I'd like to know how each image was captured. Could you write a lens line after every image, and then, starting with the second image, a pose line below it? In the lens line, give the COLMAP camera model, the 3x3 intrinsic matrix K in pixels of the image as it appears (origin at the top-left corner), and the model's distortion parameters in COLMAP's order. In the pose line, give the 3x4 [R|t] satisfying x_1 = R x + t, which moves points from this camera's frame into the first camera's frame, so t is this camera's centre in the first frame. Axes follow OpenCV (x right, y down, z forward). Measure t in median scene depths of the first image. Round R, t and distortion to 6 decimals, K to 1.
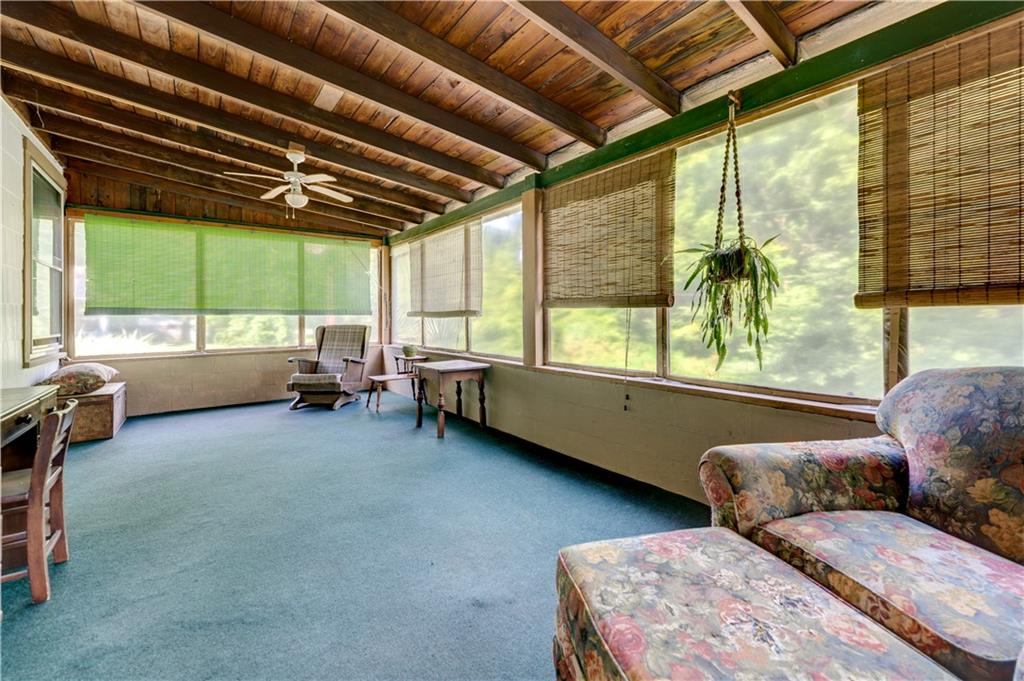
lens RADIAL K [[396.1, 0, 509.7], [0, 396.1, 320.9], [0, 0, 1]] dist [0.000976, 0.000049]
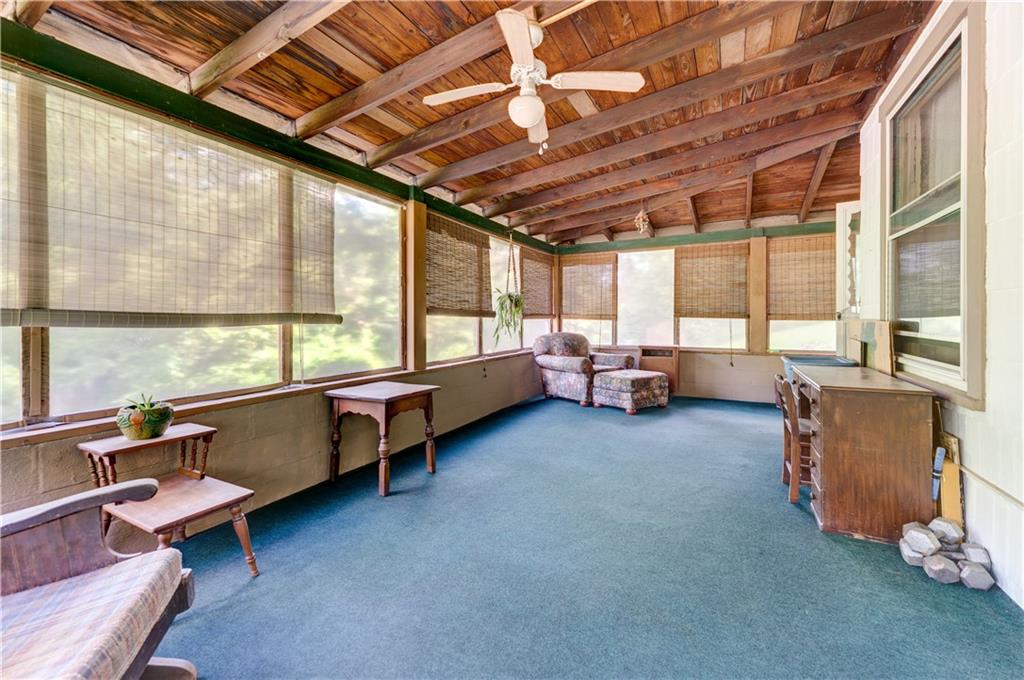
lens RADIAL K [[413.9, 0, 516.9], [0, 413.9, 325.8], [0, 0, 1]] dist [0.000175, 0.000107]
pose [[-0.435154, -0.011453, 0.900283, -1.216983], [0.006273, 0.999856, 0.015752, -0.022326], [-0.900334, 0.012502, -0.435019, 1.458993]]
